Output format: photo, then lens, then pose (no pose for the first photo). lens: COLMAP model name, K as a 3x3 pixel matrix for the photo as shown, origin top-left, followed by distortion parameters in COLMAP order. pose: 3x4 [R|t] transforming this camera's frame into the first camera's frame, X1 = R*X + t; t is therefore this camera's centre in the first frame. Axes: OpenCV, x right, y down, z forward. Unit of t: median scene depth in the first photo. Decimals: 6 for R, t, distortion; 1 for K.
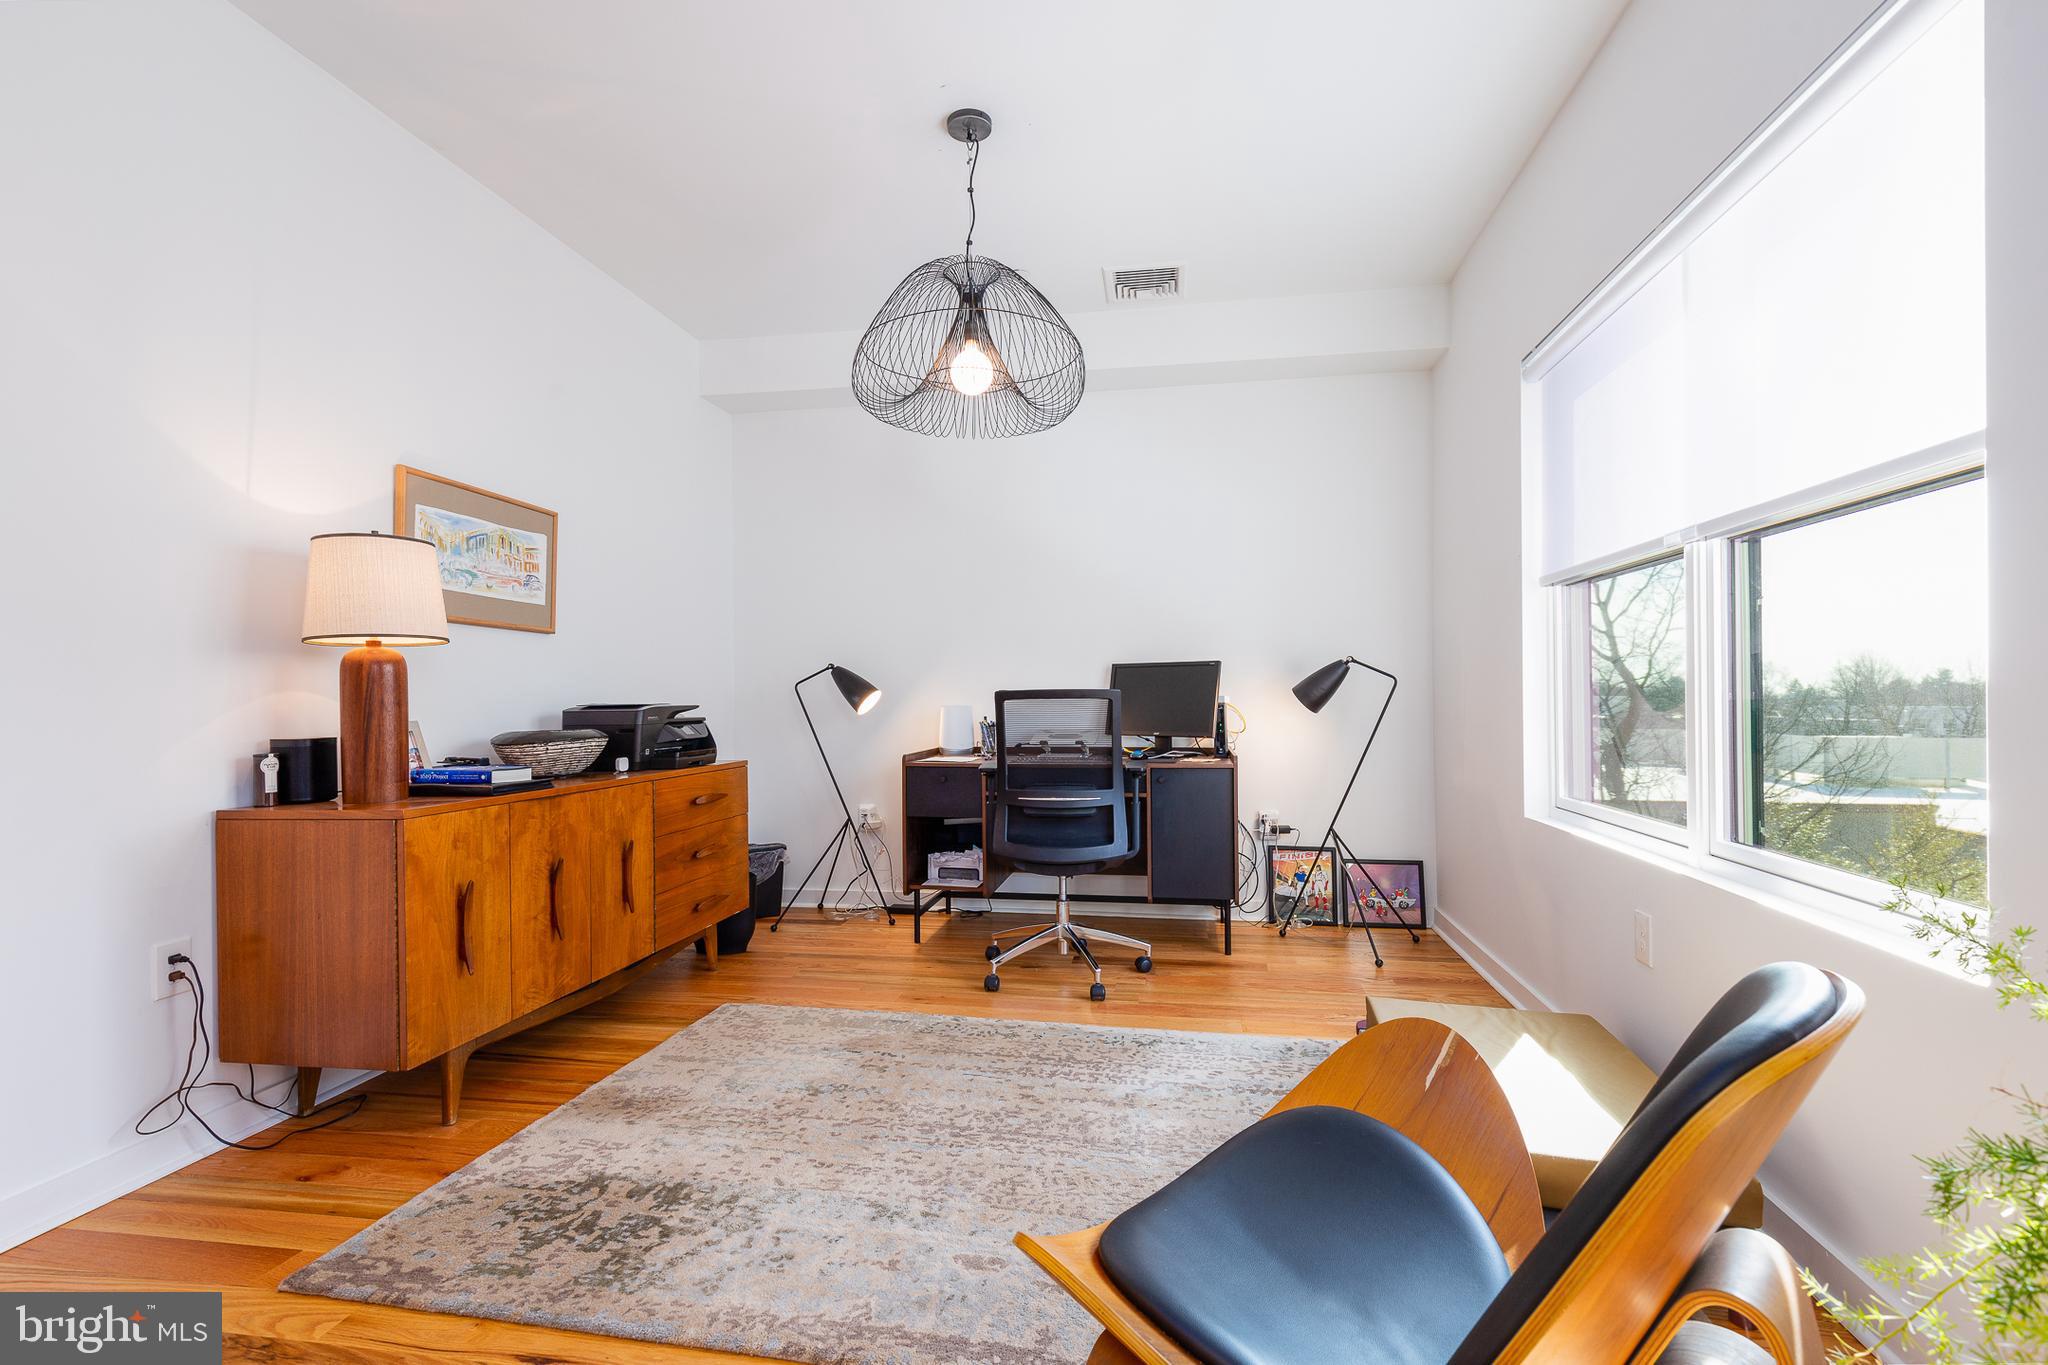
lens RADIAL K [[939.1, 0, 1029.2], [0, 939.1, 691.3], [0, 0, 1]] dist [-0.005642, -0.000357]
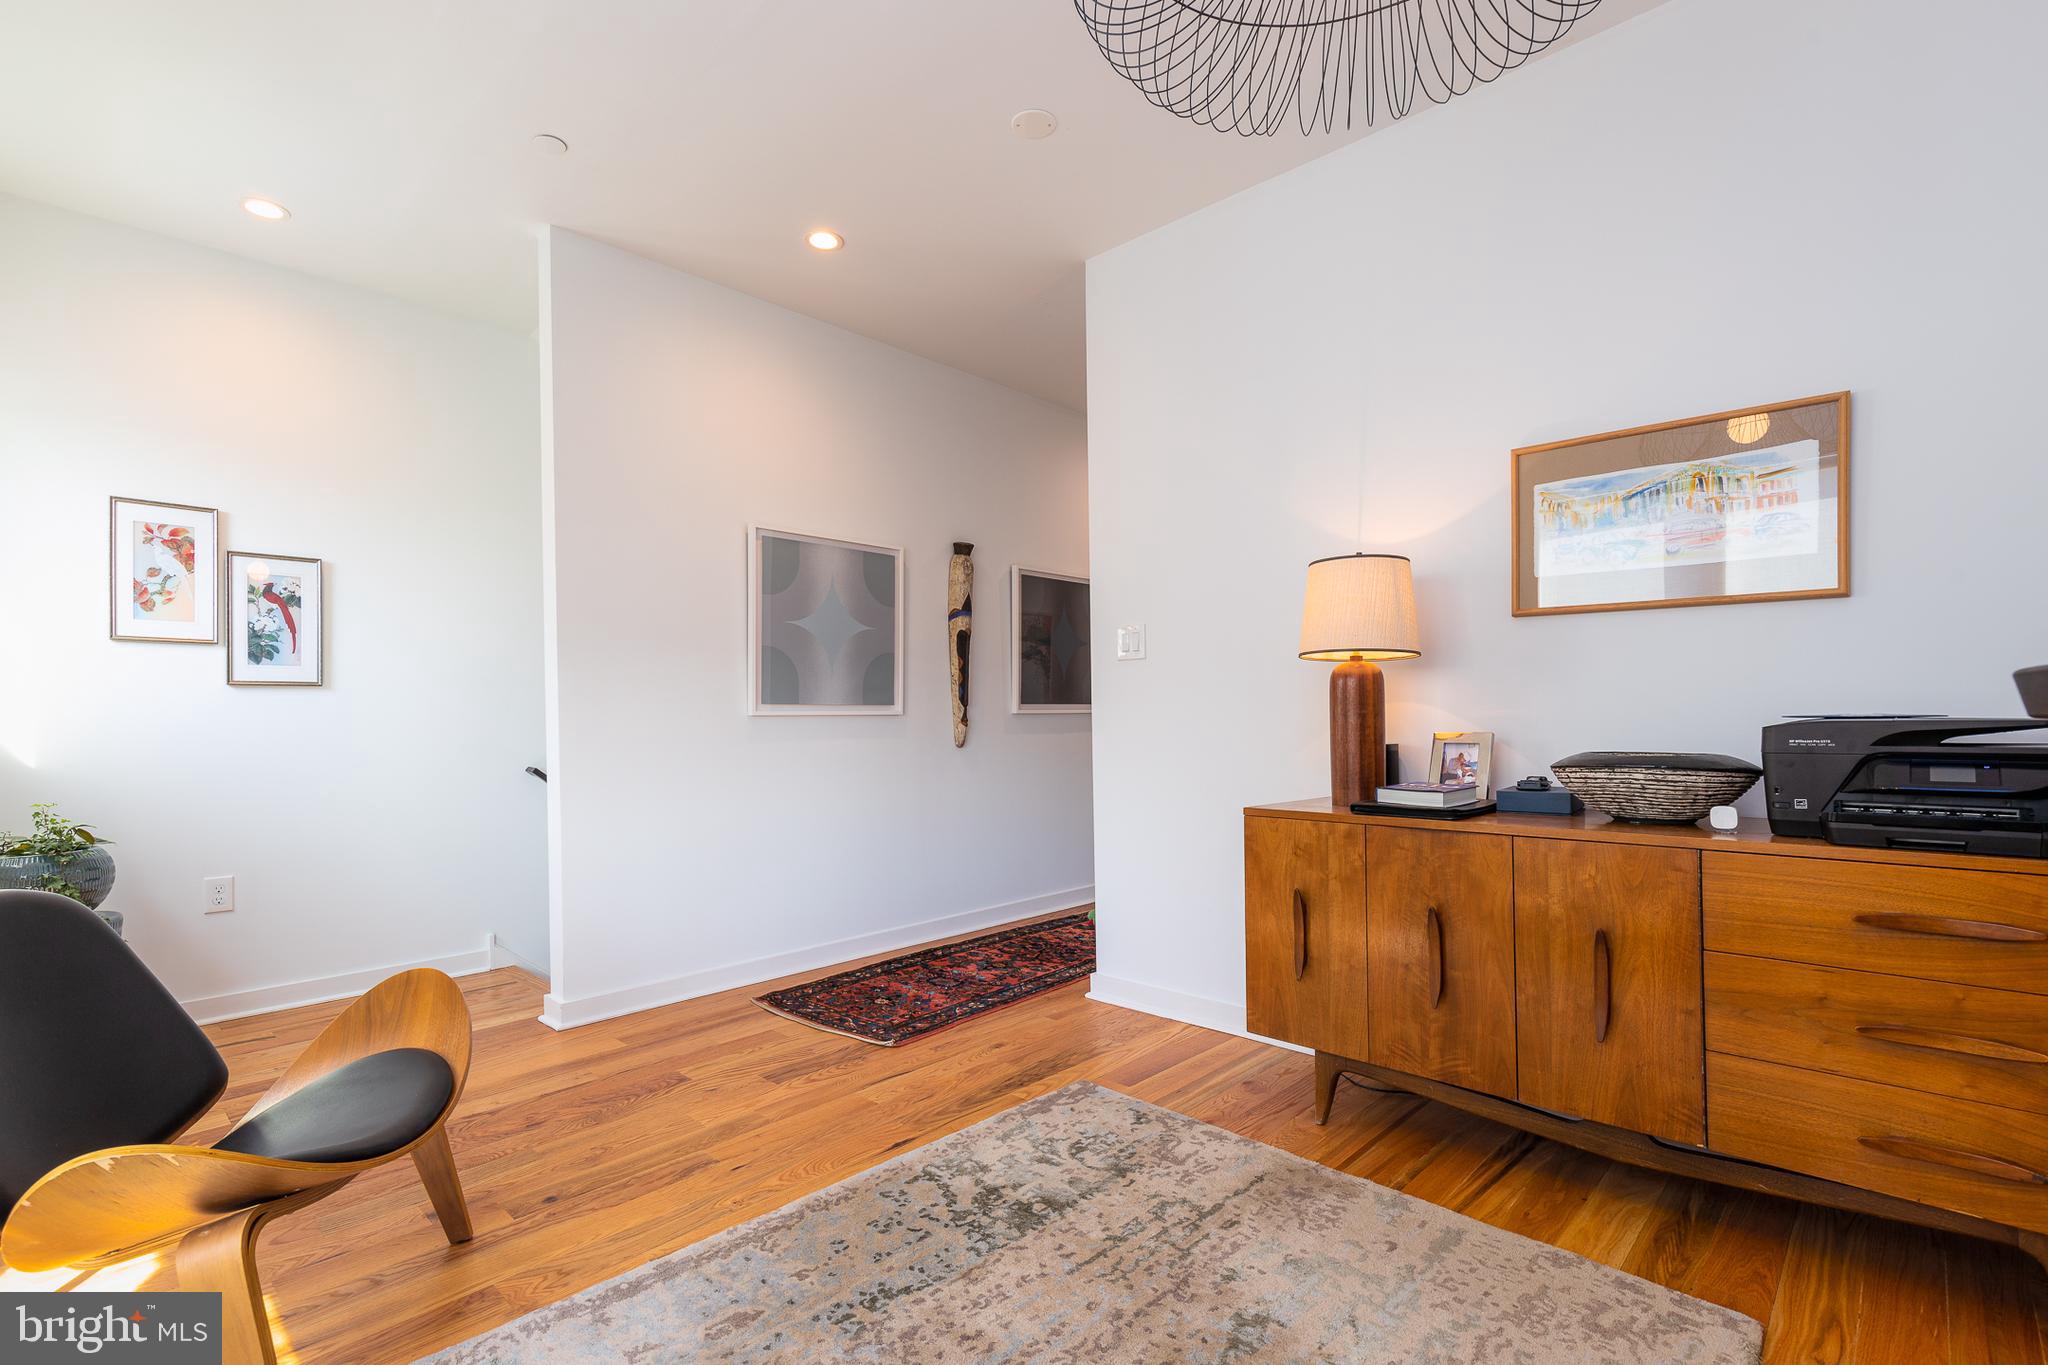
lens RADIAL K [[939.1, 0, 1028.9], [0, 939.1, 704.9], [0, 0, 1]] dist [-0.005642, -0.000357]
pose [[-0.556321, 0.010831, -0.830897, 0.400344], [0.023429, 0.999722, -0.002655, -0.003216], [0.830637, -0.020944, -0.556420, 1.275504]]
